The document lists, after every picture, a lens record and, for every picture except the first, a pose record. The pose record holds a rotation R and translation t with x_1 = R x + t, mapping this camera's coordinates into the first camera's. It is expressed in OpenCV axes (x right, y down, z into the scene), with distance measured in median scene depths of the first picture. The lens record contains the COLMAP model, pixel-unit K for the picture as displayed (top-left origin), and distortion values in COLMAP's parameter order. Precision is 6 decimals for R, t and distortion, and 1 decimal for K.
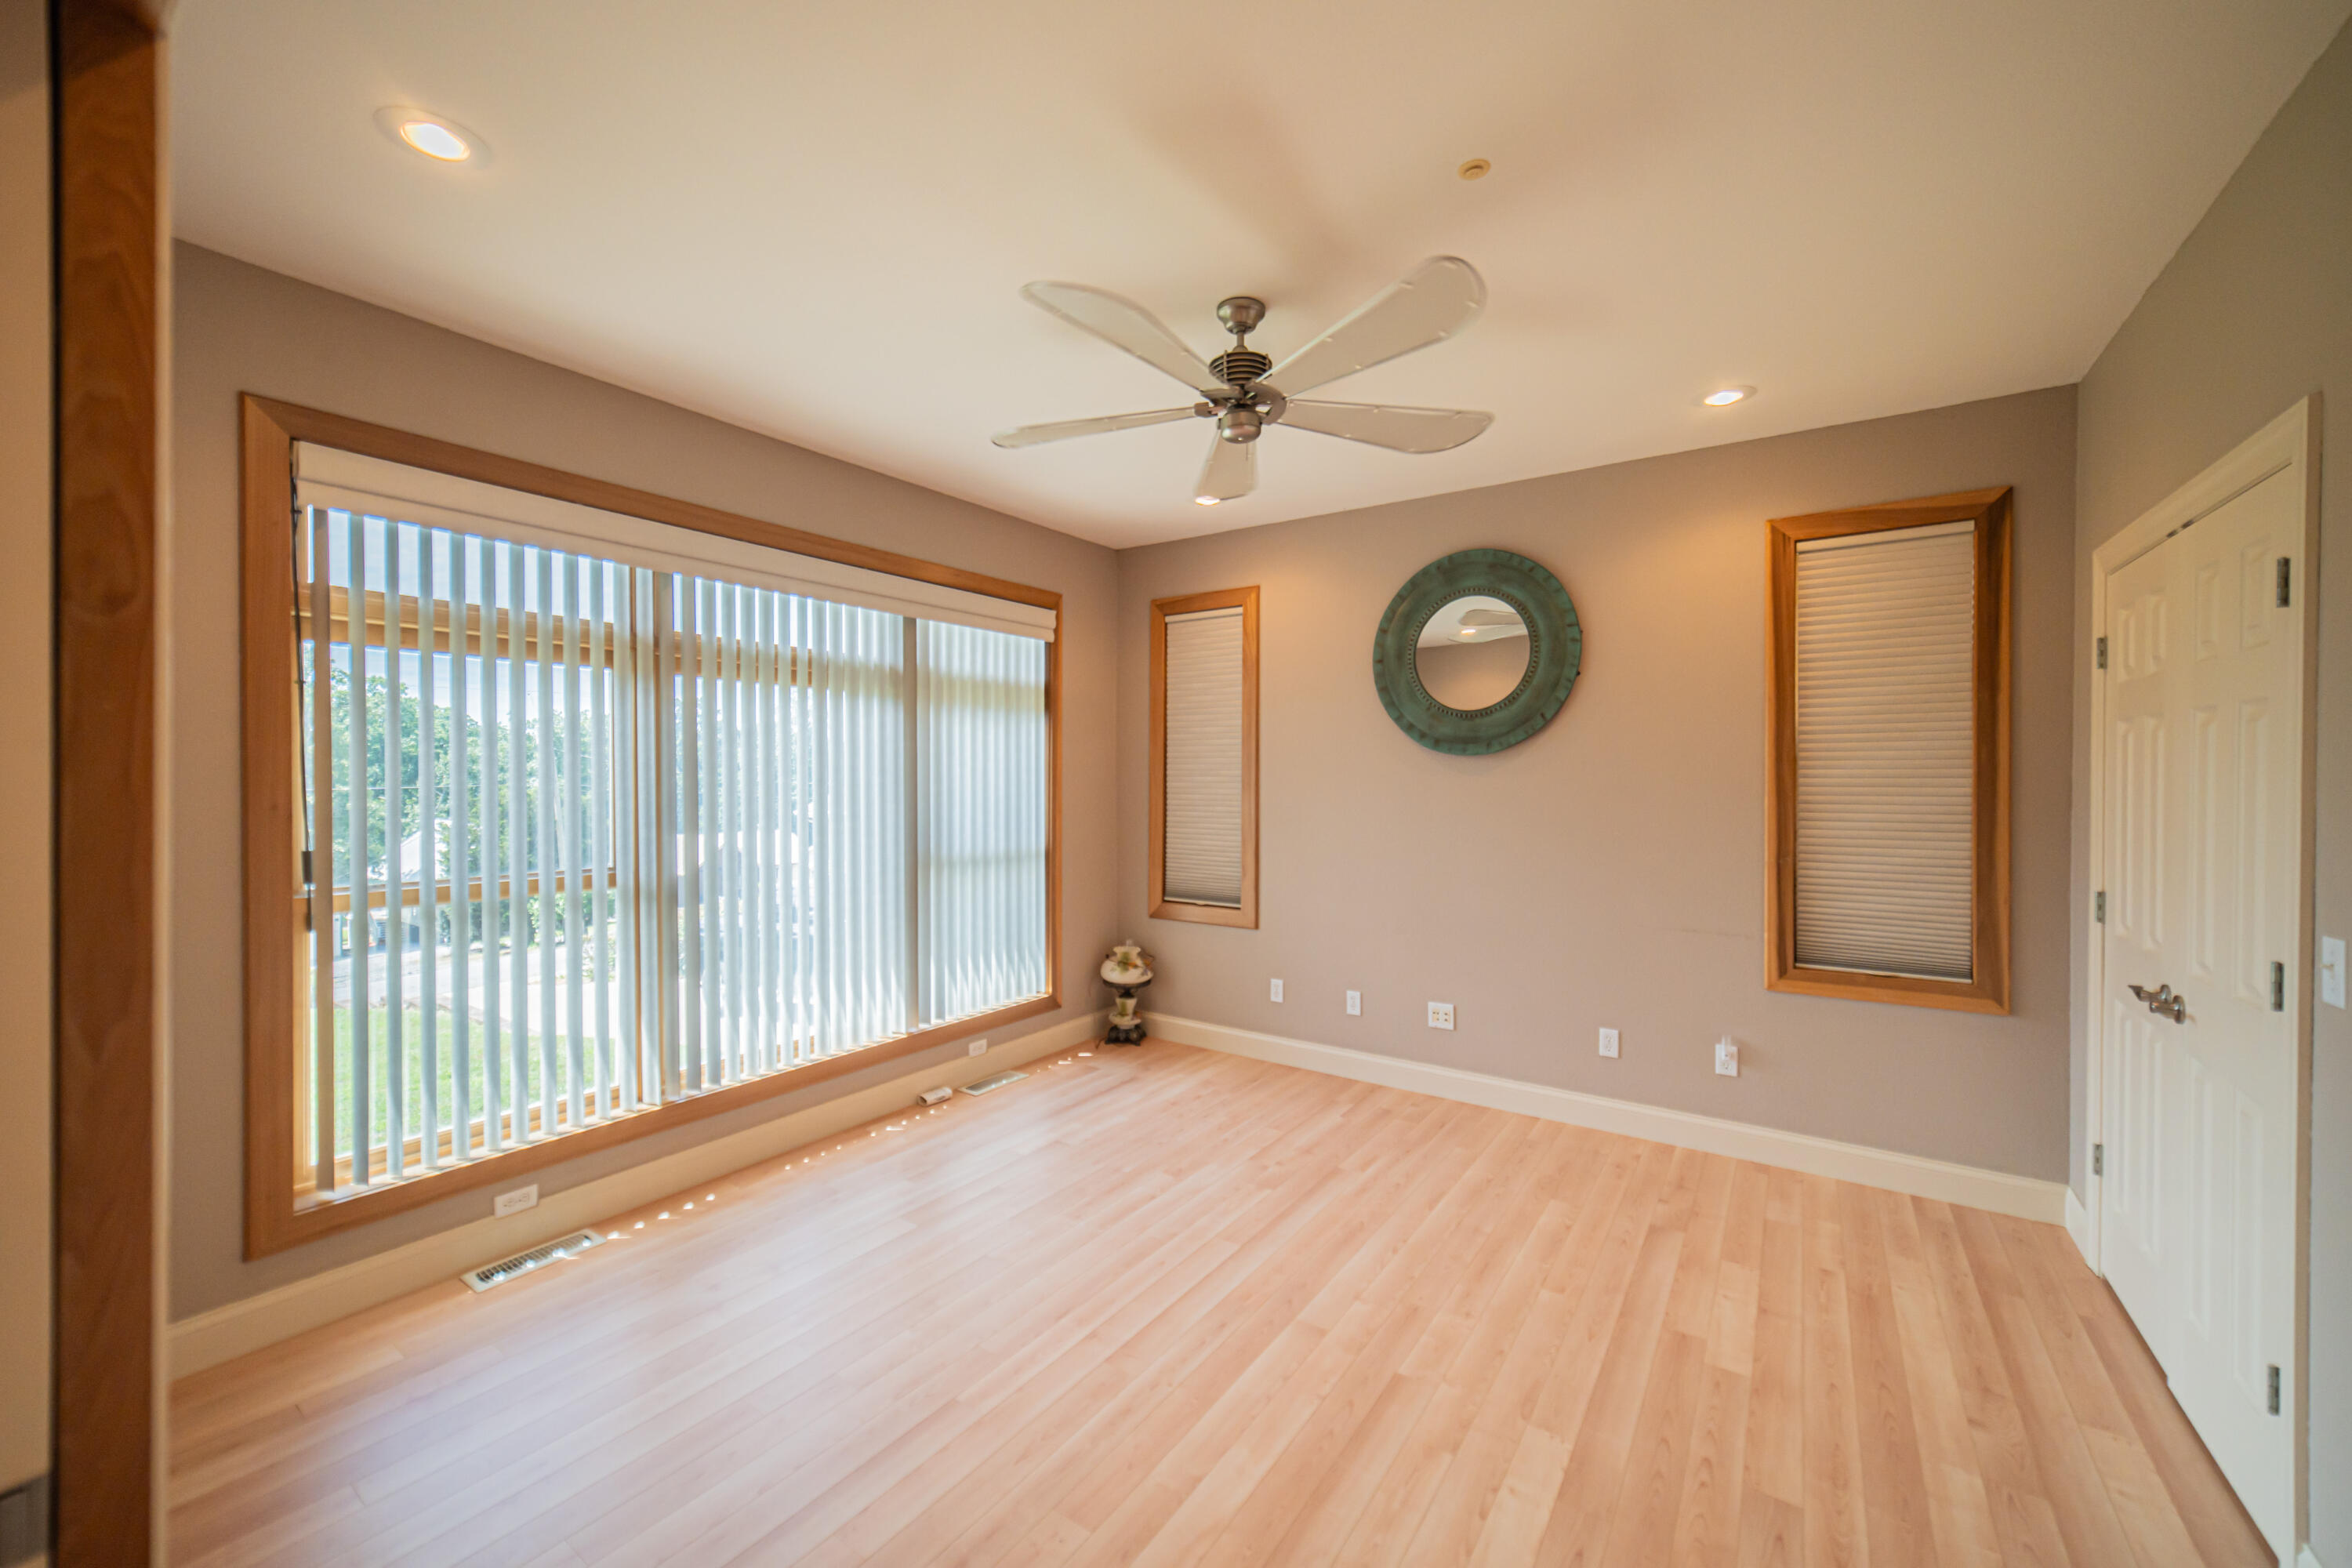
lens RADIAL K [[918.0, 0, 1176.0], [0, 918.0, 784.0], [0, 0, 1]] dist [0.001486, 0.000696]
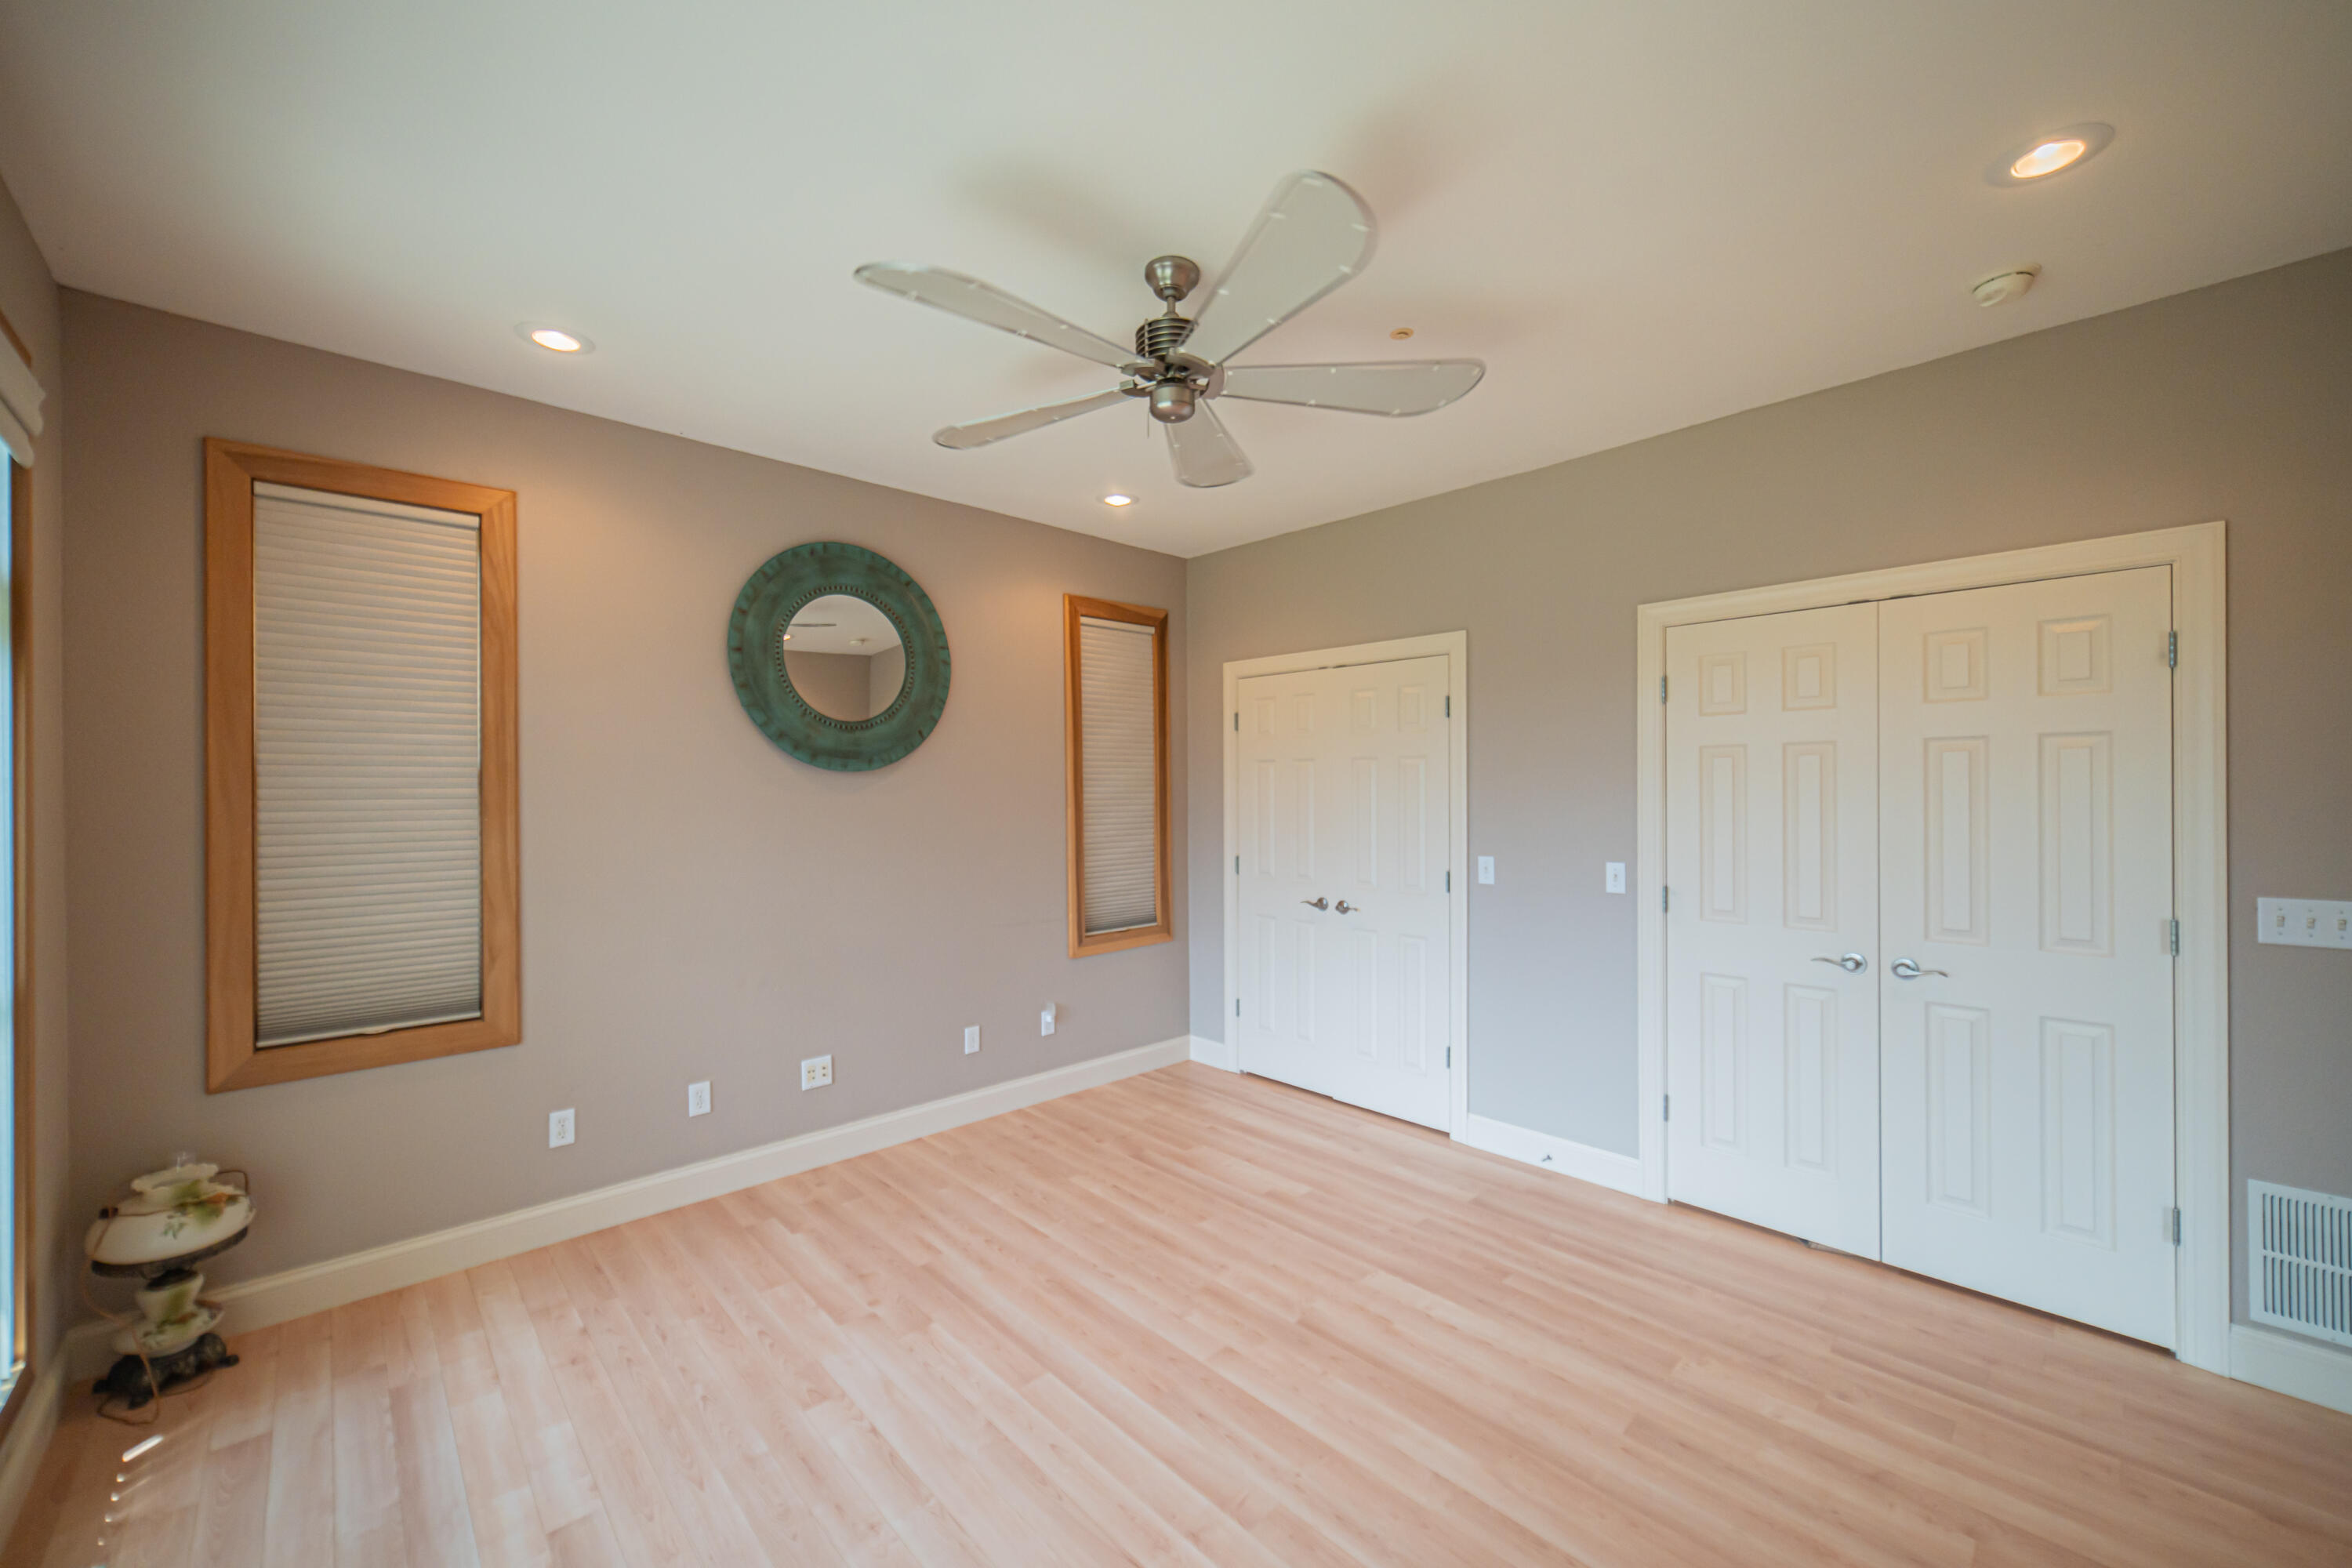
lens RADIAL K [[907.8, 0, 1170.7], [0, 907.8, 792.4], [0, 0, 1]] dist [-0.000550, 0.000766]
pose [[0.202952, -0.005612, 0.979173, -0.526991], [0.014733, 0.999888, 0.002677, -0.008858], [-0.979078, 0.013883, 0.203012, 0.550266]]
